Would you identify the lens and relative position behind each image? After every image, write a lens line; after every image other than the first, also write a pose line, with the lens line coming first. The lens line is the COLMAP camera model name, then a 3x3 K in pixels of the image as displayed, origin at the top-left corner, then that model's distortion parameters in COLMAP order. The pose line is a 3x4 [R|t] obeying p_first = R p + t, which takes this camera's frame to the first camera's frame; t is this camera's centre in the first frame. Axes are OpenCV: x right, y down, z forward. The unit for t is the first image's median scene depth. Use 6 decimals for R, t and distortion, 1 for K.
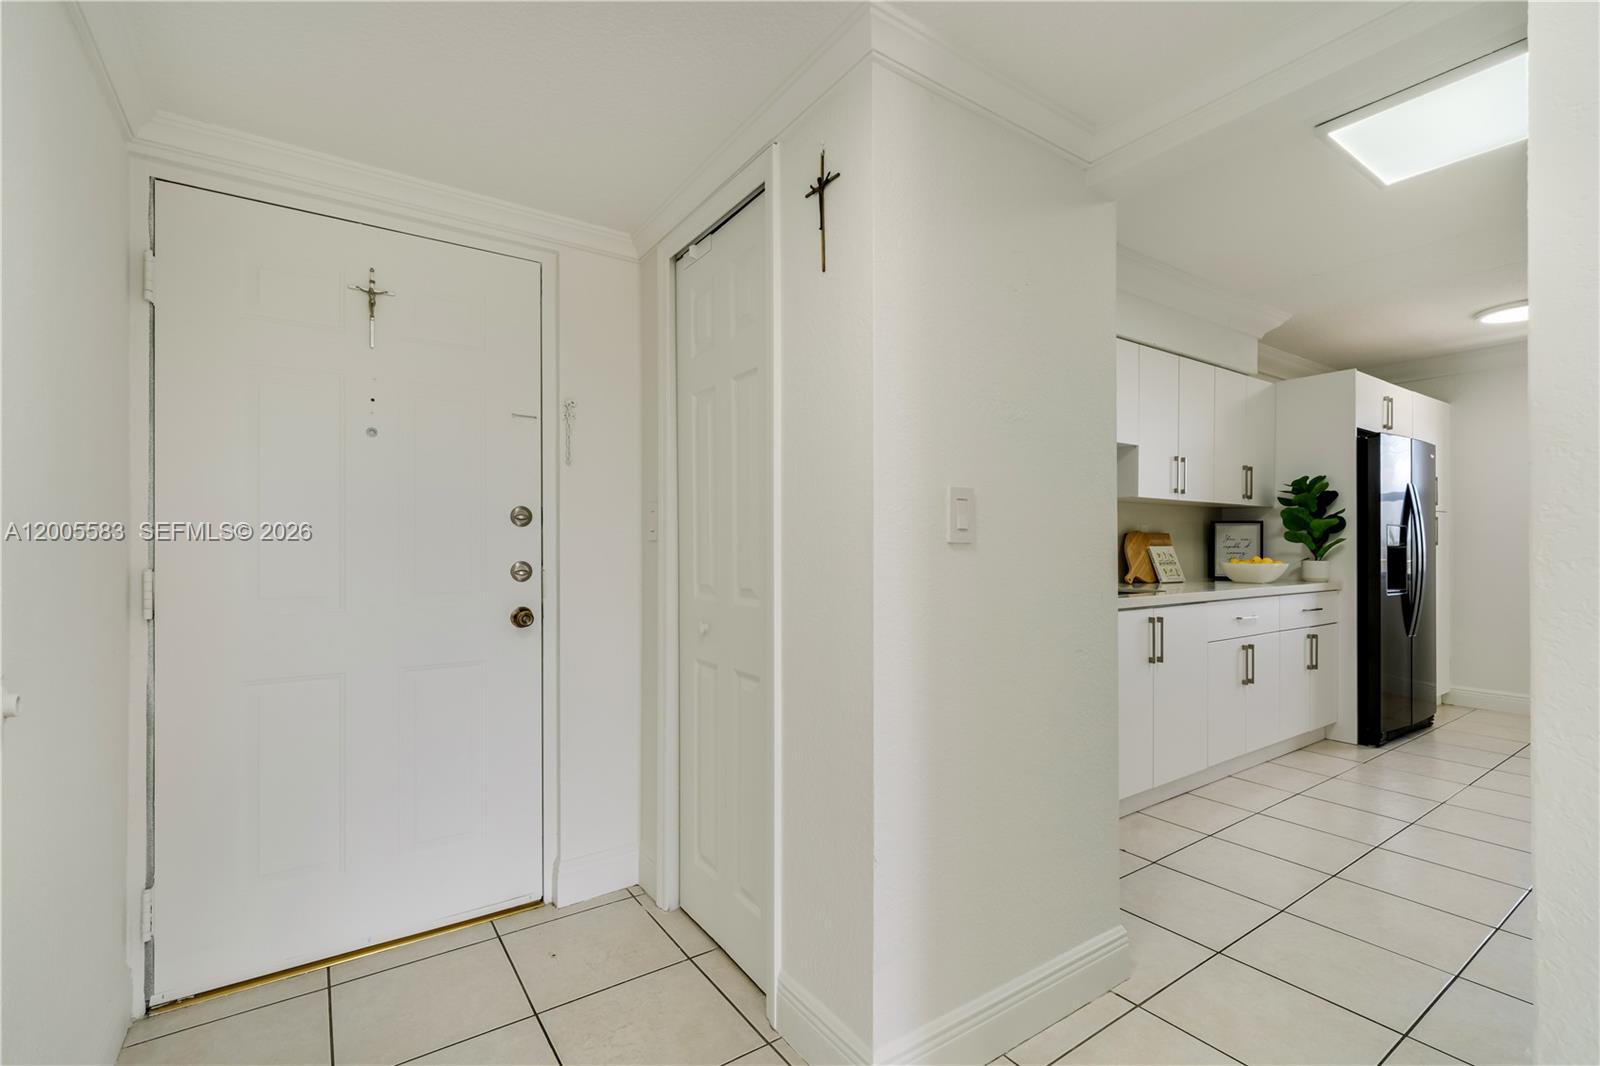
lens RADIAL K [[708.1, 0, 795.7], [0, 708.1, 542.6], [0, 0, 1]] dist [-0.000298, 0.000009]
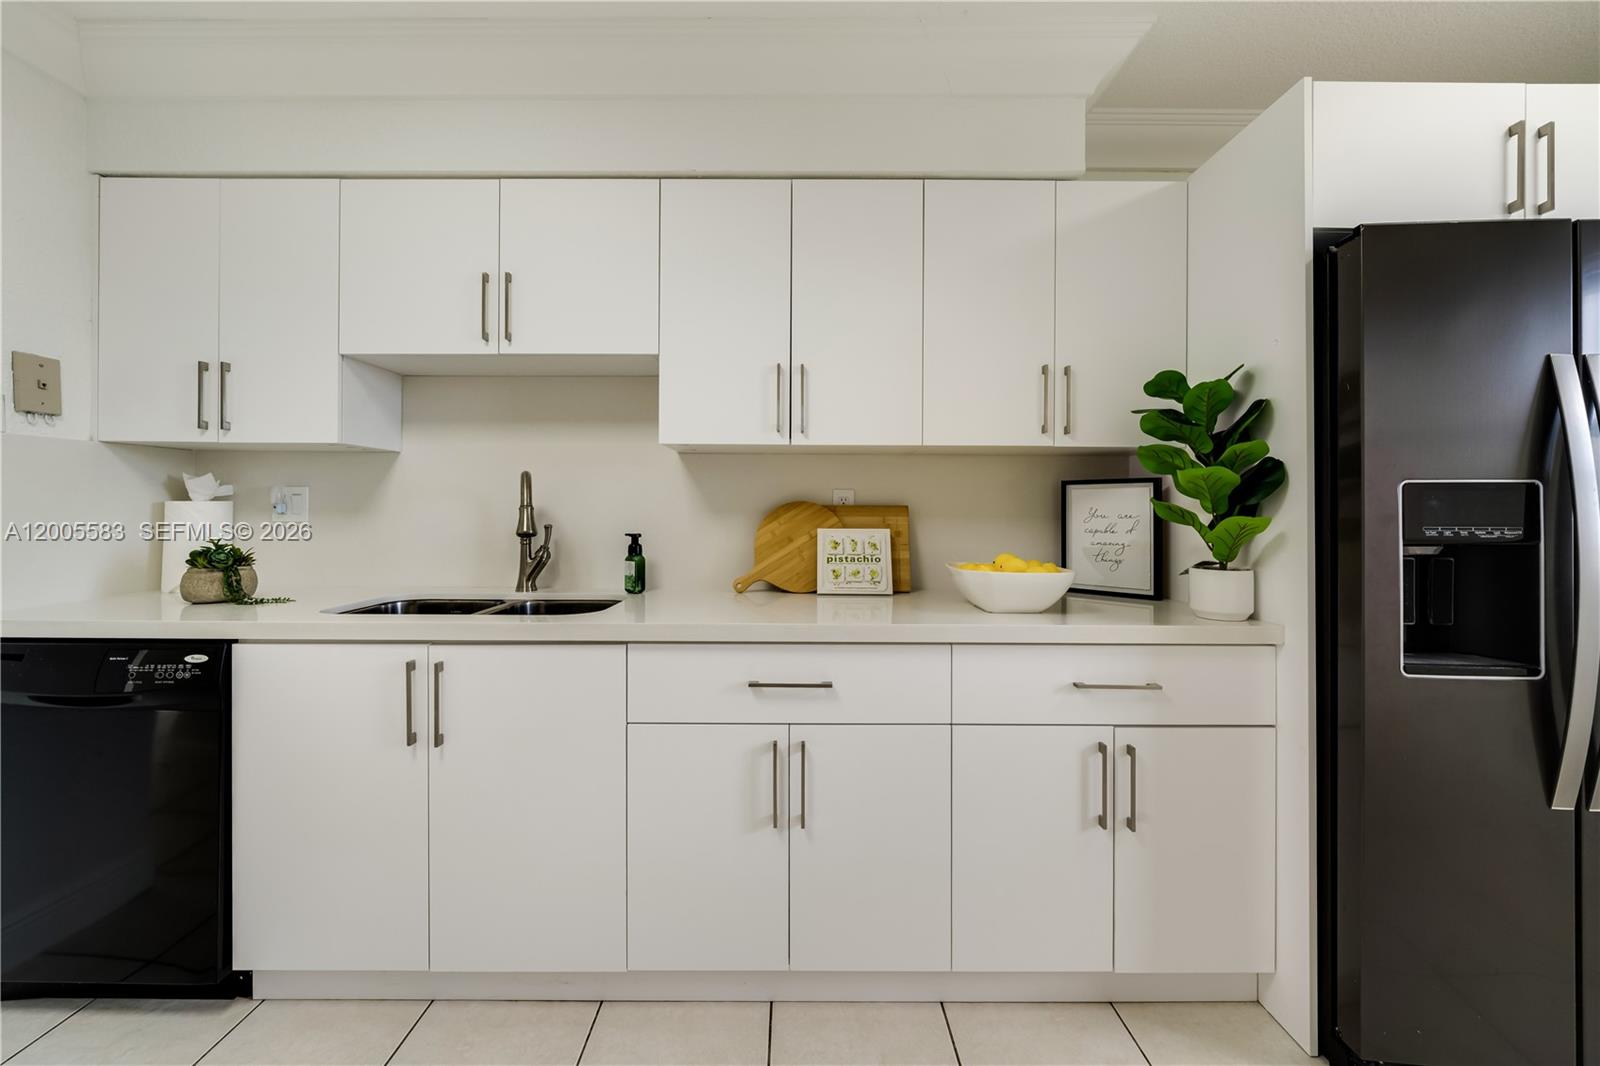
lens RADIAL K [[623.1, 0, 797.0], [0, 623.1, 505.7], [0, 0, 1]] dist [-0.002638, -0.000190]
pose [[0.825602, -0.002457, -0.564248, 0.745827], [-0.002148, 0.999970, -0.007498, -0.009066], [0.564249, 0.007402, 0.825571, 0.559866]]
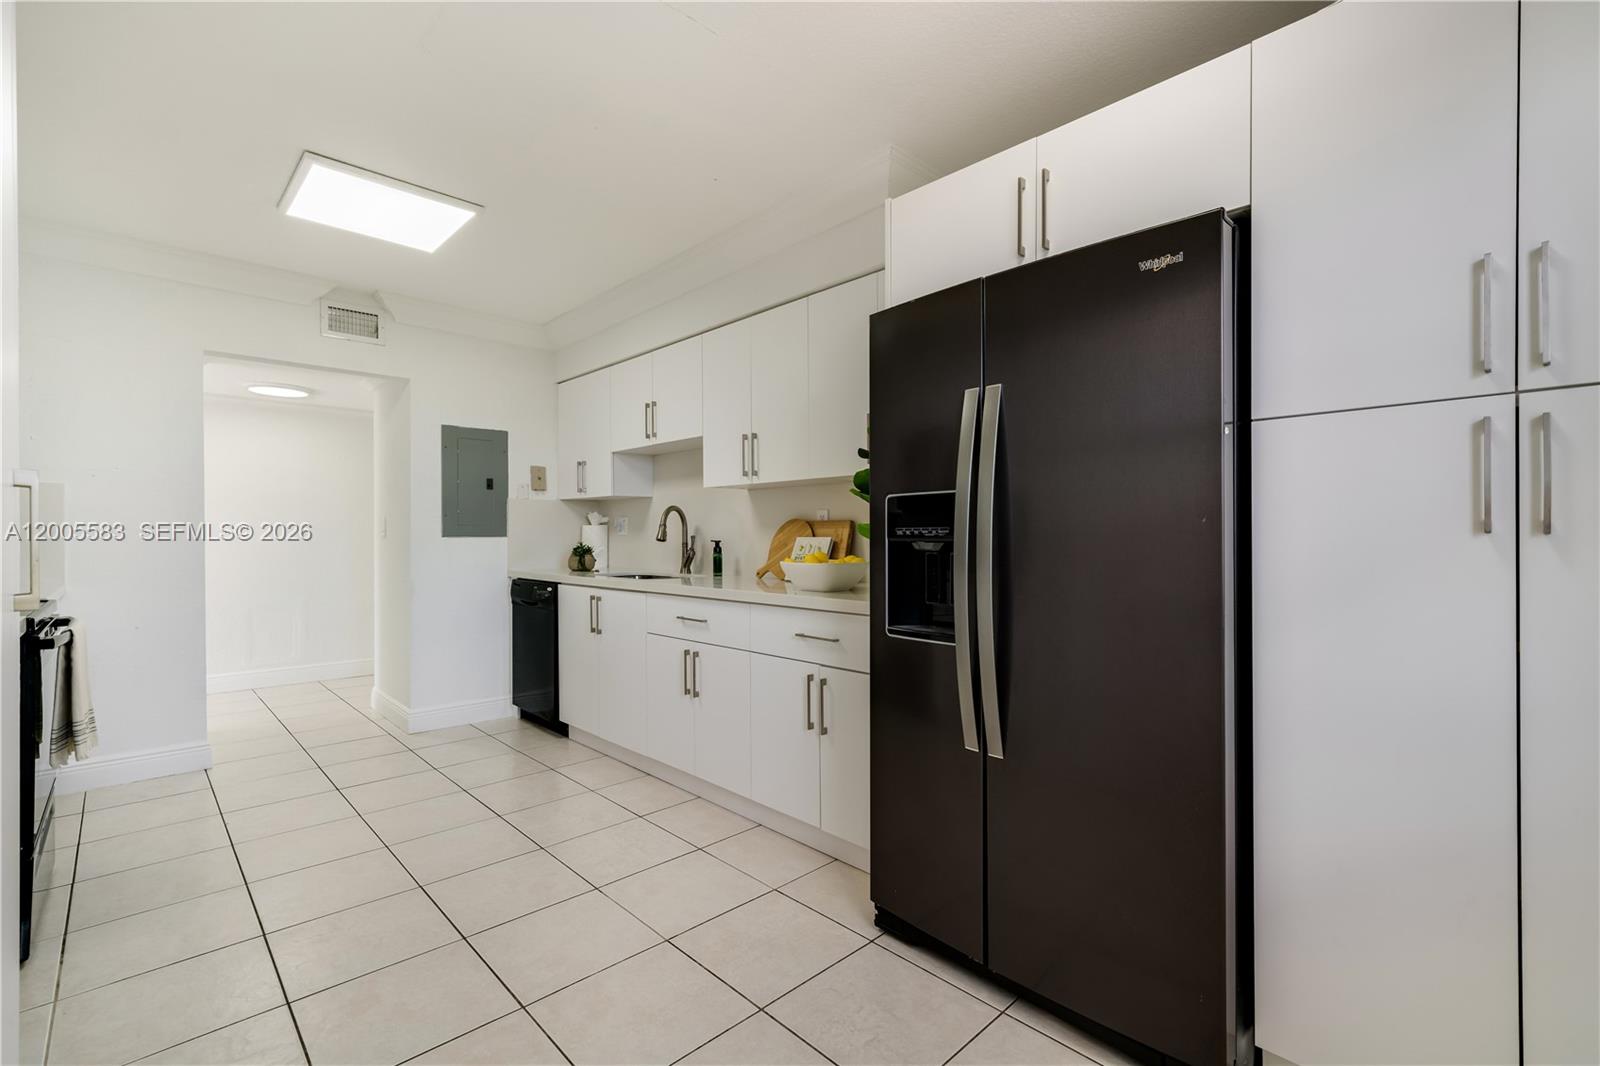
lens RADIAL K [[694.9, 0, 800.0], [0, 694.9, 533.0], [0, 0, 1]] dist [-0.000252, 0.000317]
pose [[0.167601, -0.003766, -0.985848, 1.272719], [0.004951, 0.999983, -0.002979, 0.002724], [0.985842, -0.004382, 0.167617, 0.839664]]
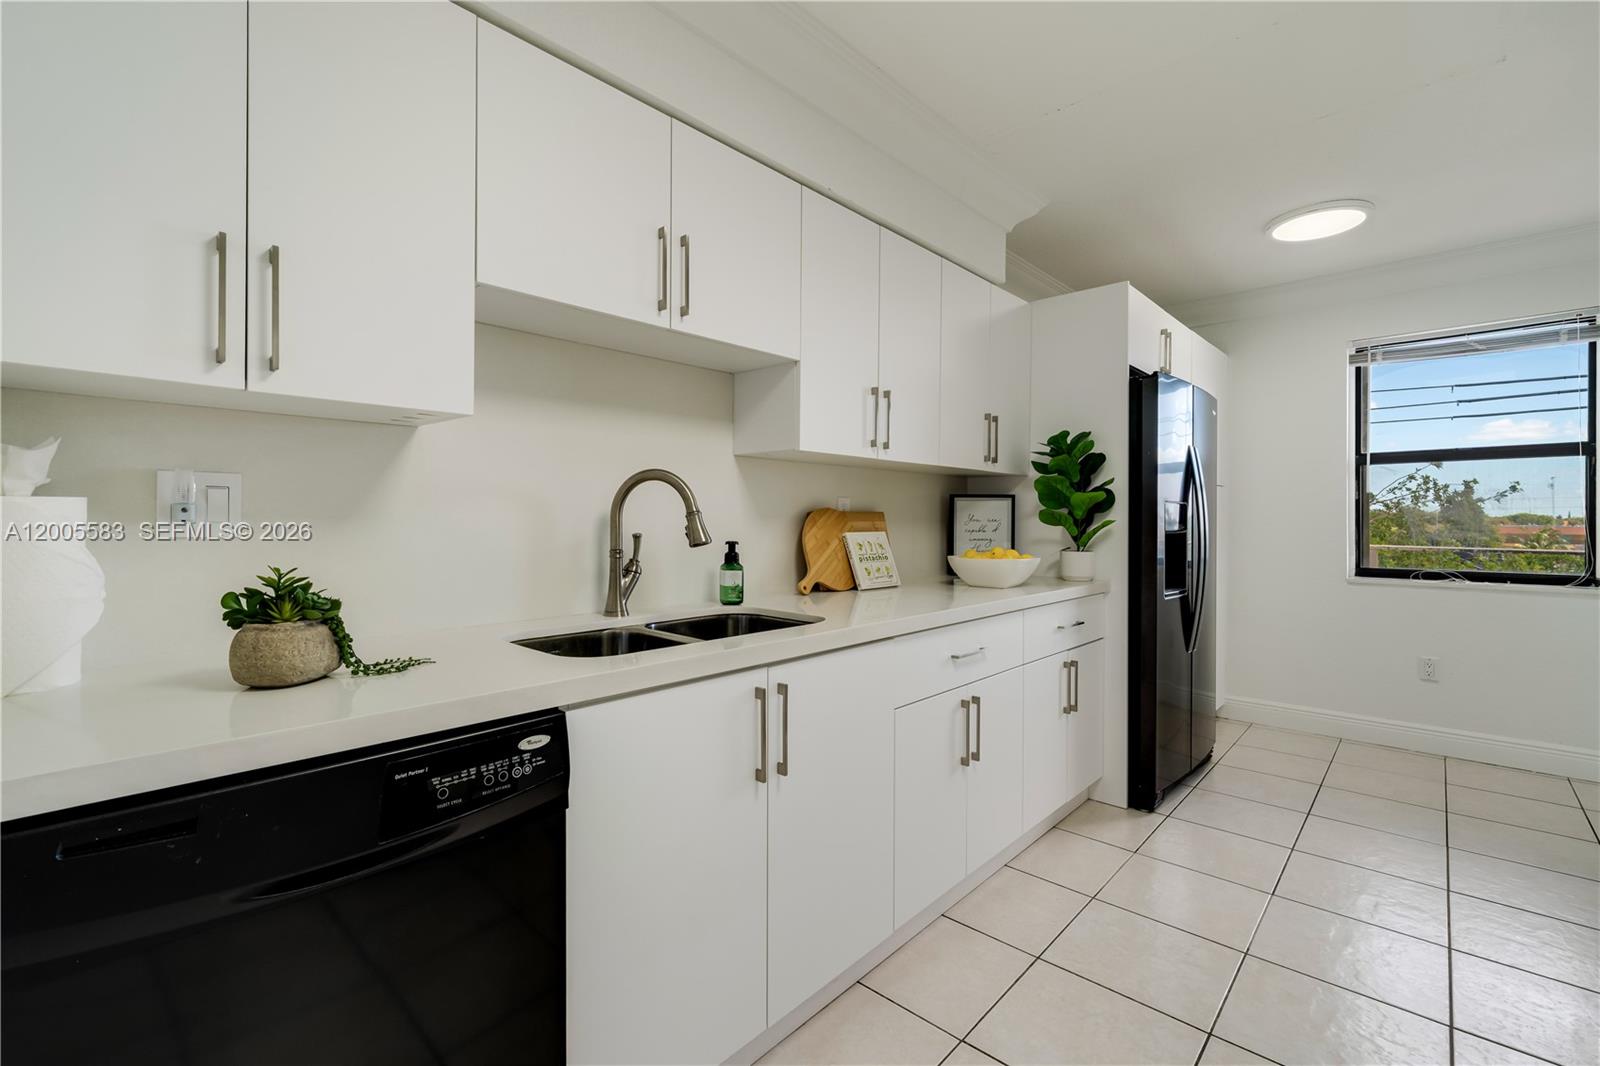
lens RADIAL K [[702.5, 0, 795.7], [0, 702.5, 521.5], [0, 0, 1]] dist [0.000147, 0.000105]
pose [[0.974297, 0.000782, 0.225265, 0.304370], [-0.002595, 0.999967, 0.007751, -0.009165], [-0.225251, -0.008137, 0.974267, 0.382762]]
